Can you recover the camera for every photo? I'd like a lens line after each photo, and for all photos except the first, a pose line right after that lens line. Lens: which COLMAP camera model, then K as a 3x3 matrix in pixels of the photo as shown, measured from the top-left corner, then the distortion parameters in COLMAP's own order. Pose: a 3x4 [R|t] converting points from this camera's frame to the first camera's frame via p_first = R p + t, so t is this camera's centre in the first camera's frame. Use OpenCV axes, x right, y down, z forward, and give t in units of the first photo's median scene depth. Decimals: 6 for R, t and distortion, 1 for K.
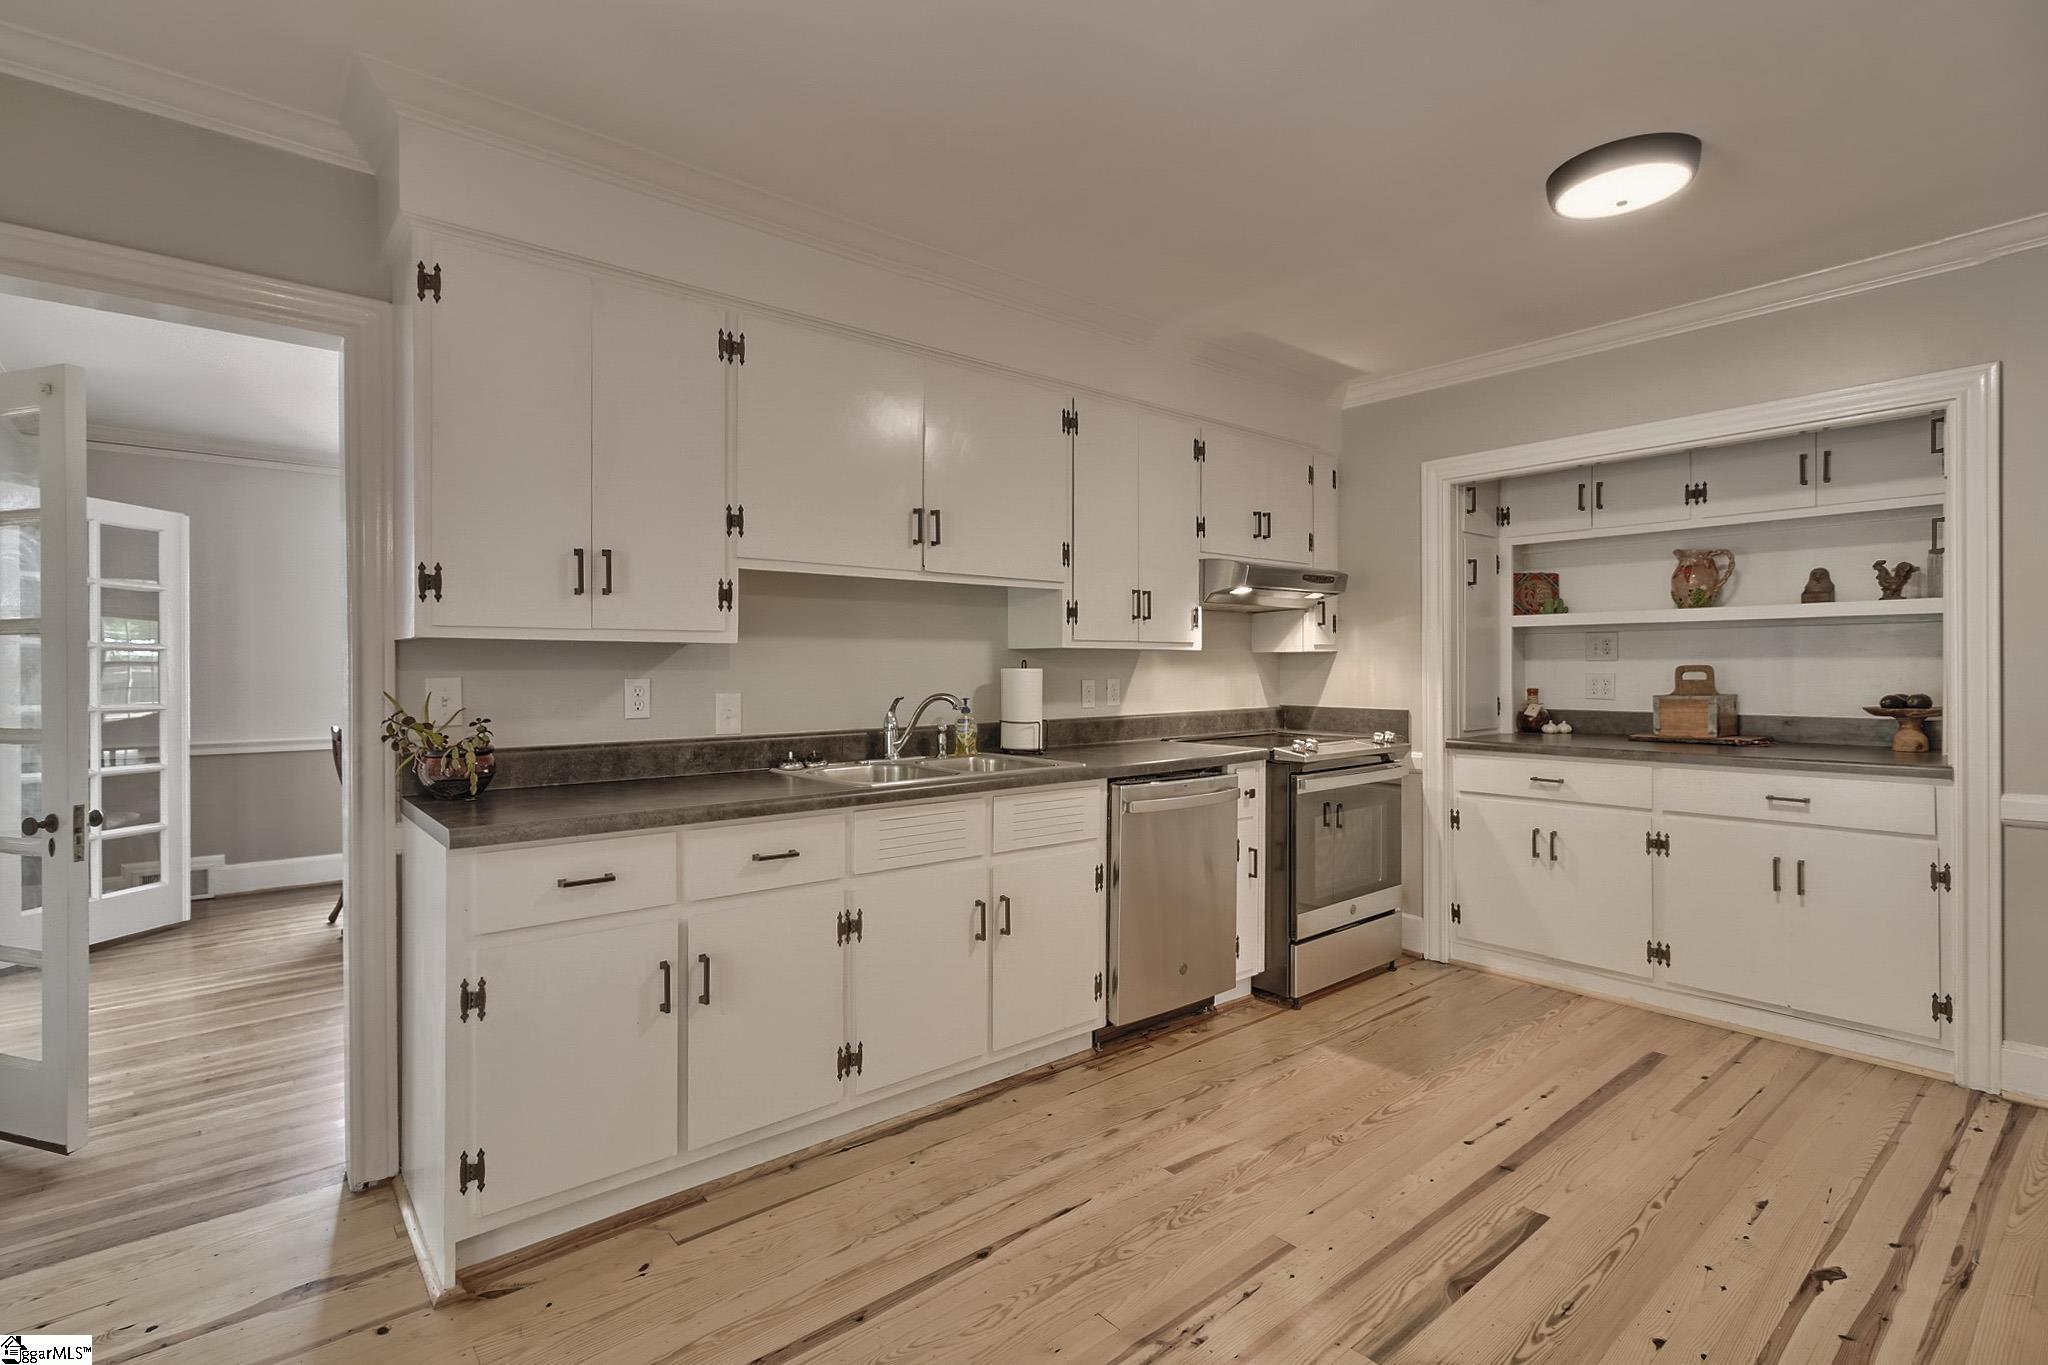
lens RADIAL K [[962.0, 0, 1020.7], [0, 962.0, 667.9], [0, 0, 1]] dist [-0.000765, -0.000752]
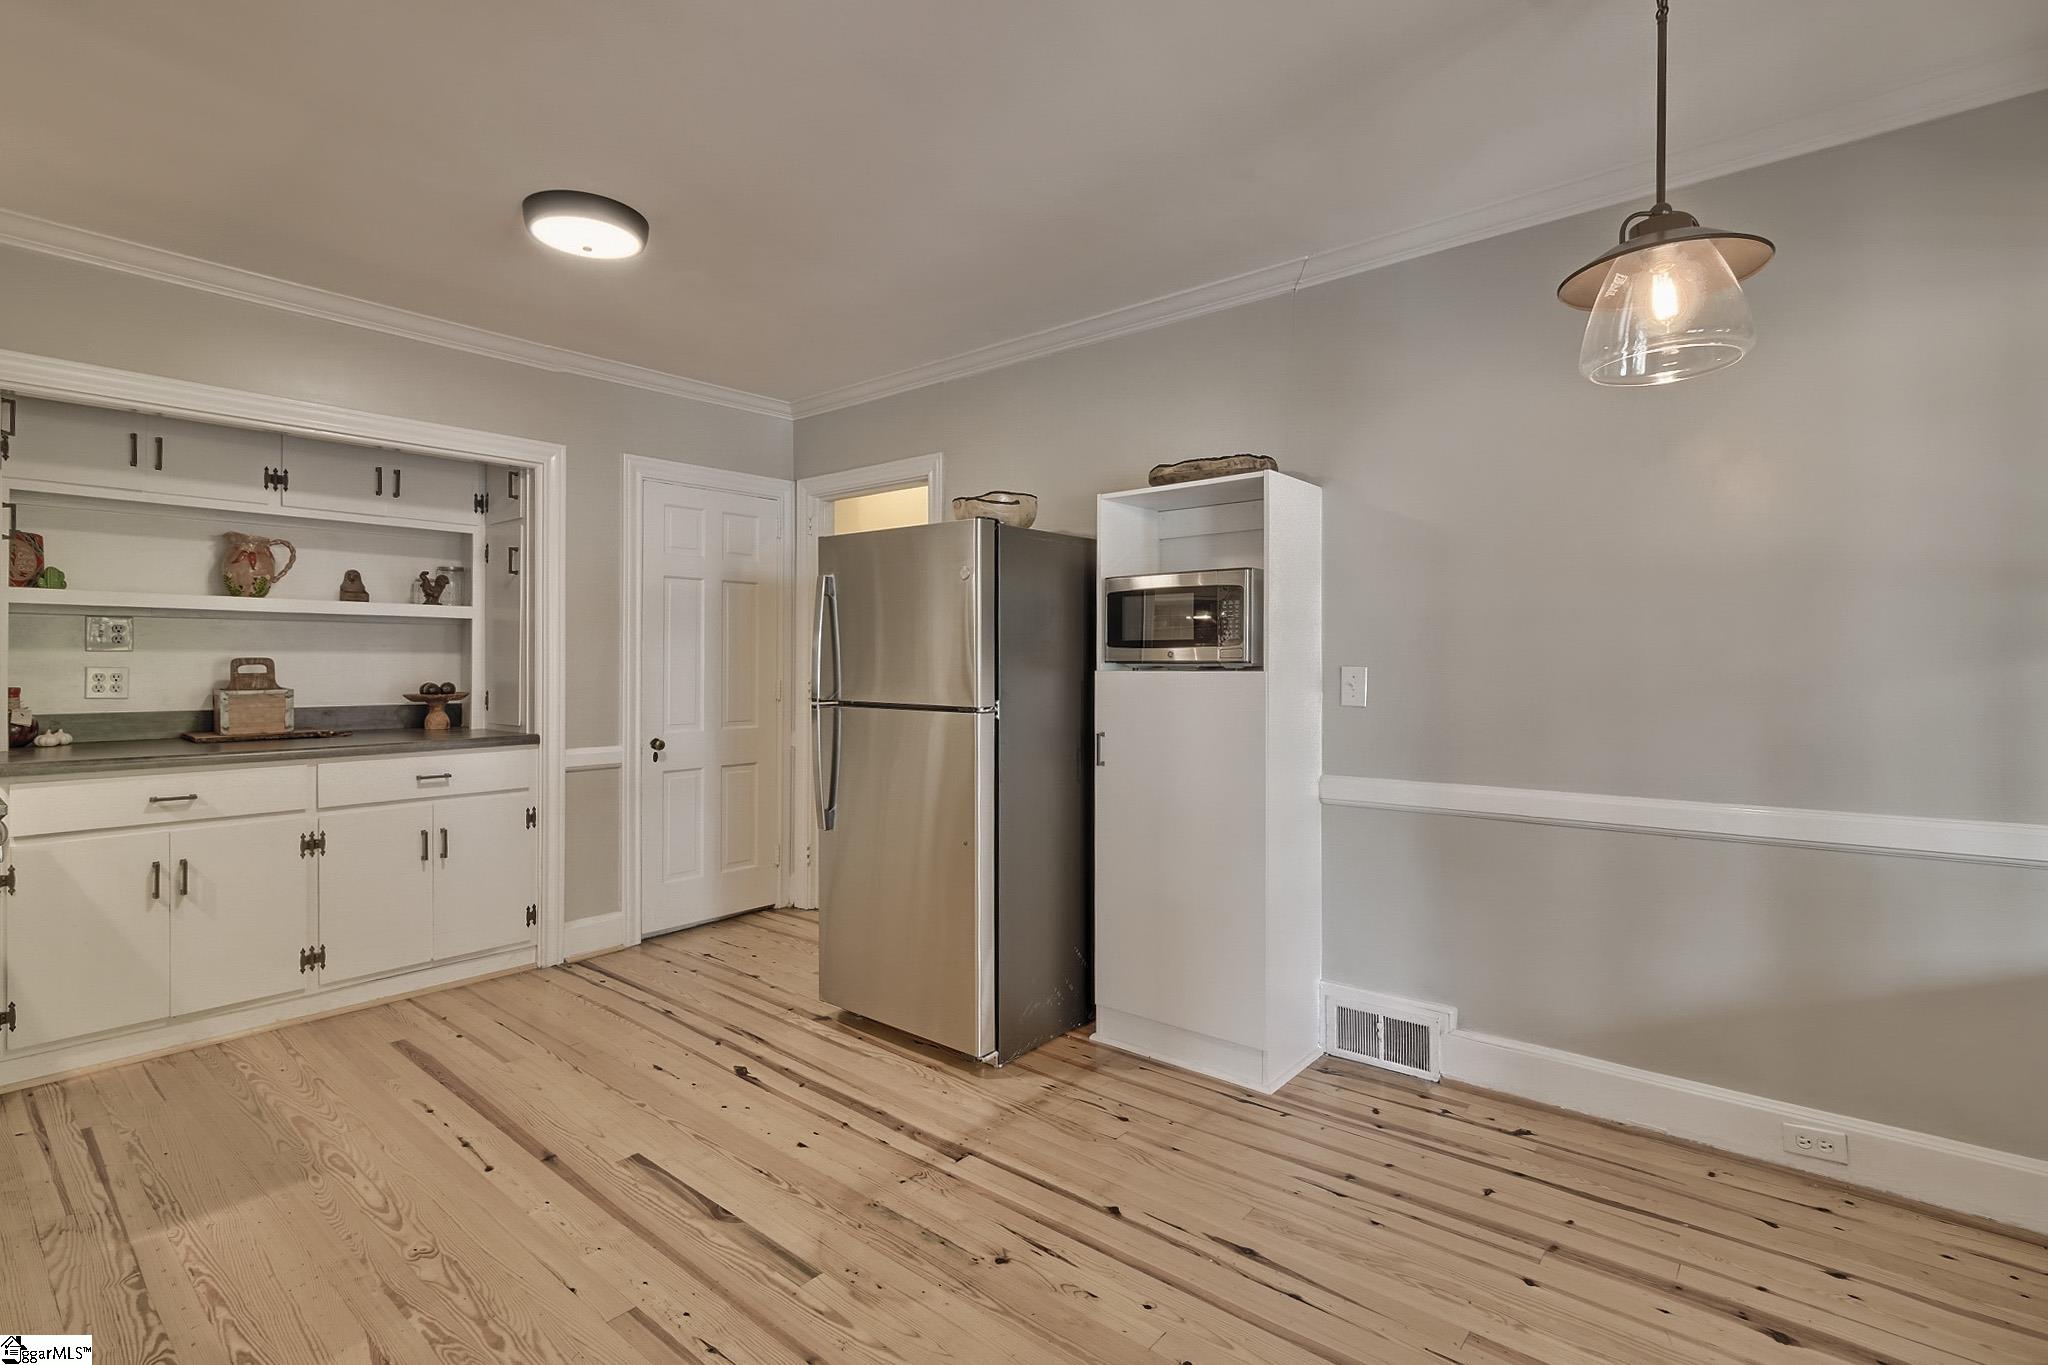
lens RADIAL K [[958.4, 0, 985.9], [0, 958.4, 660.5], [0, 0, 1]] dist [0.001676, 0.000422]
pose [[-0.150206, 0.003463, 0.988649, -0.389703], [-0.002644, 0.999989, -0.003904, 0.002053], [-0.988651, -0.003201, -0.150195, 0.489628]]
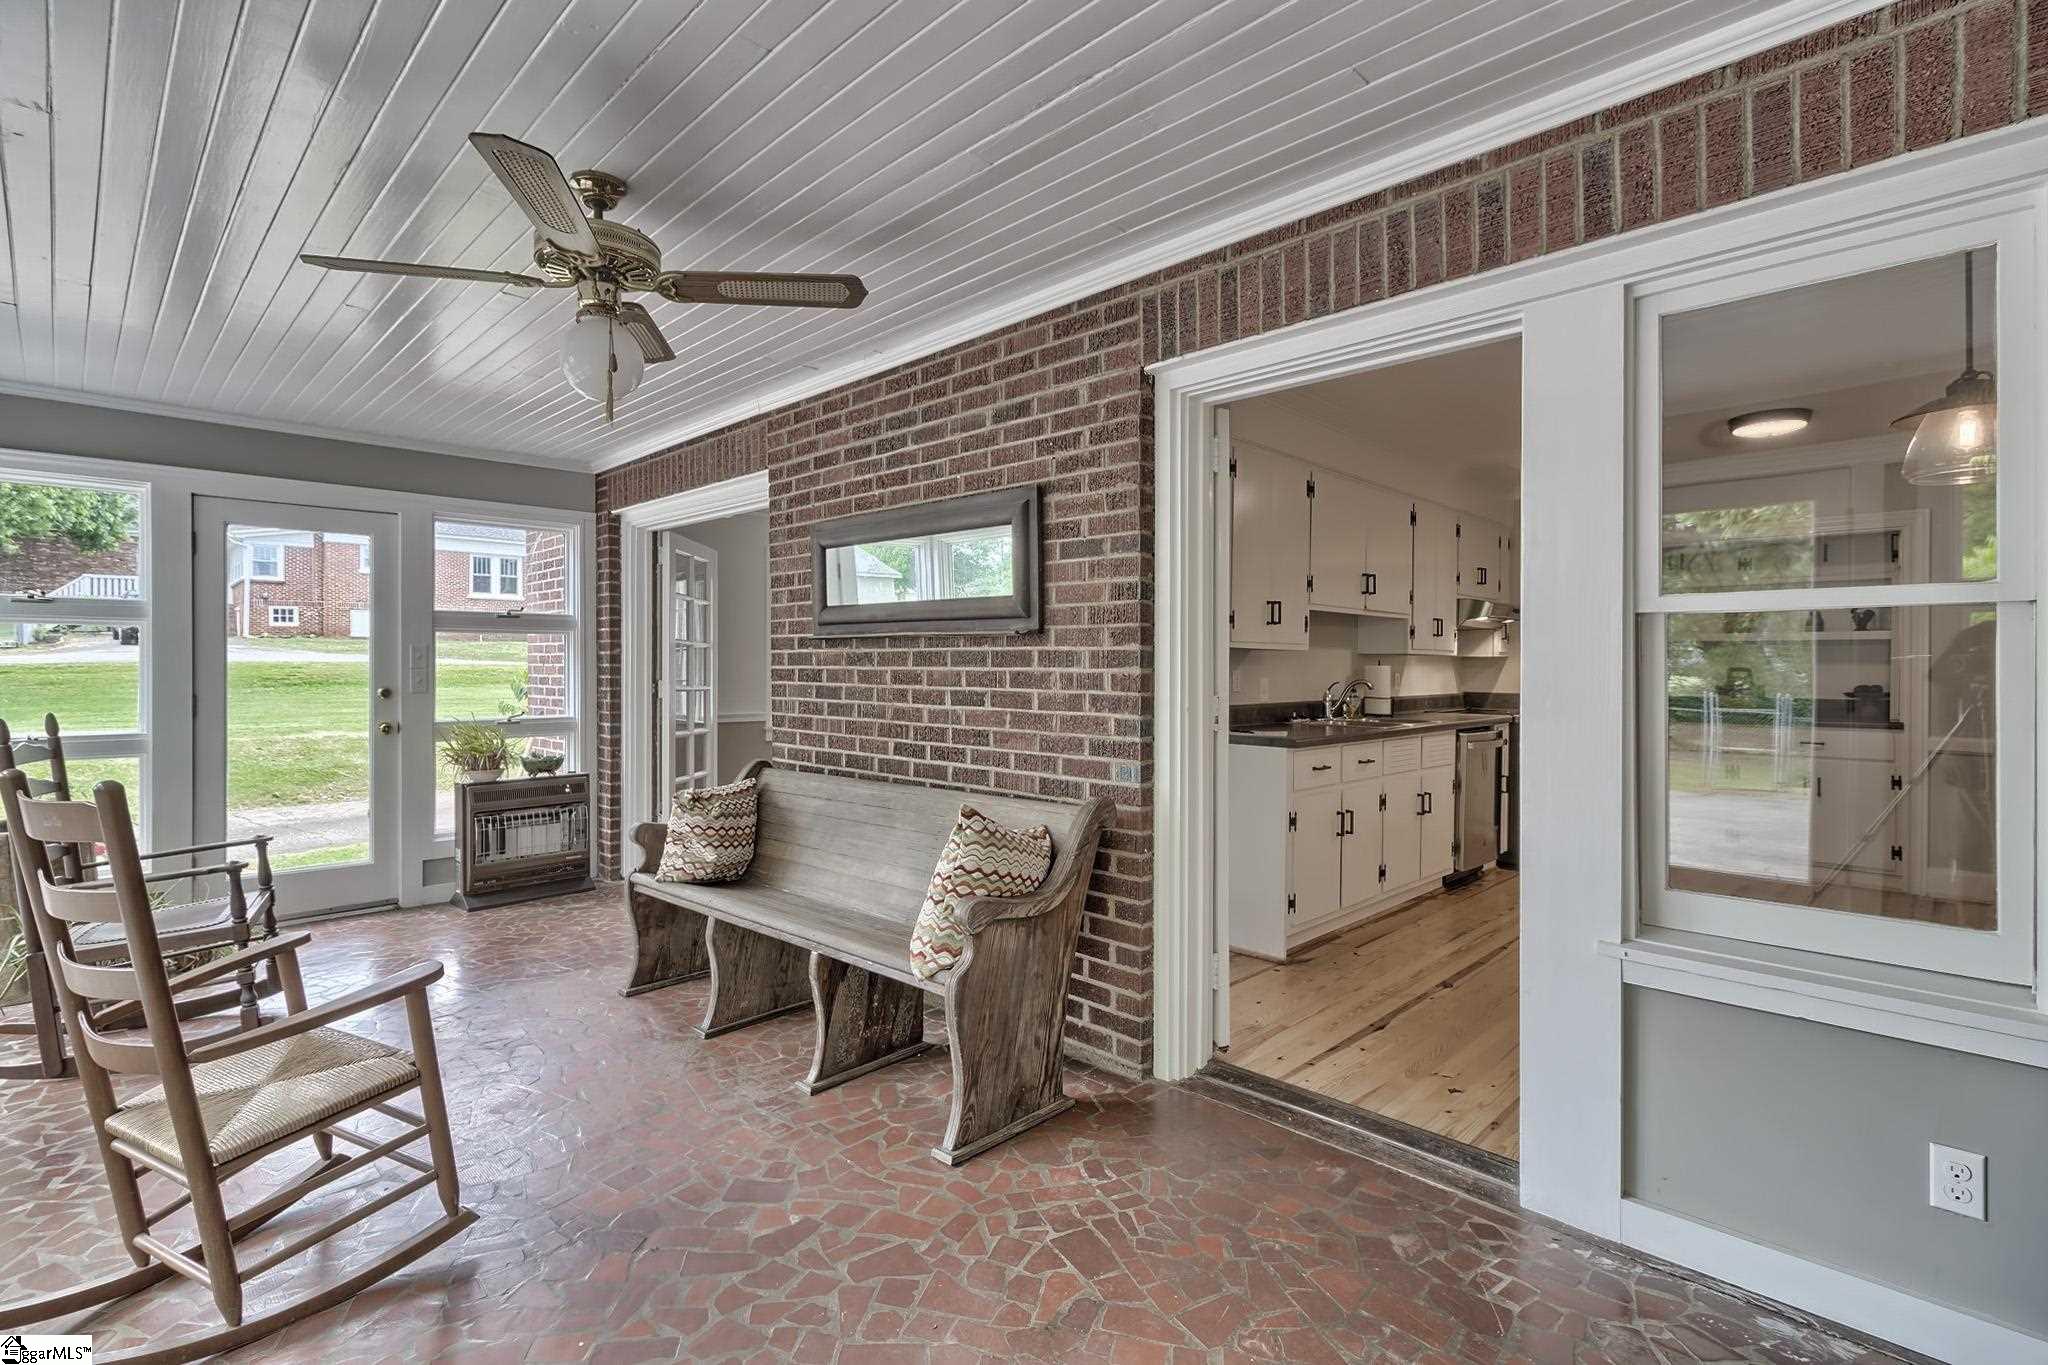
lens RADIAL K [[947.8, 0, 1022.4], [0, 947.8, 666.0], [0, 0, 1]] dist [-0.000452, -0.000054]
pose [[0.995367, 0.008680, 0.095761, -0.764538], [-0.008678, 0.999962, -0.000431, 0.007019], [-0.095761, -0.000402, 0.995404, -0.560250]]
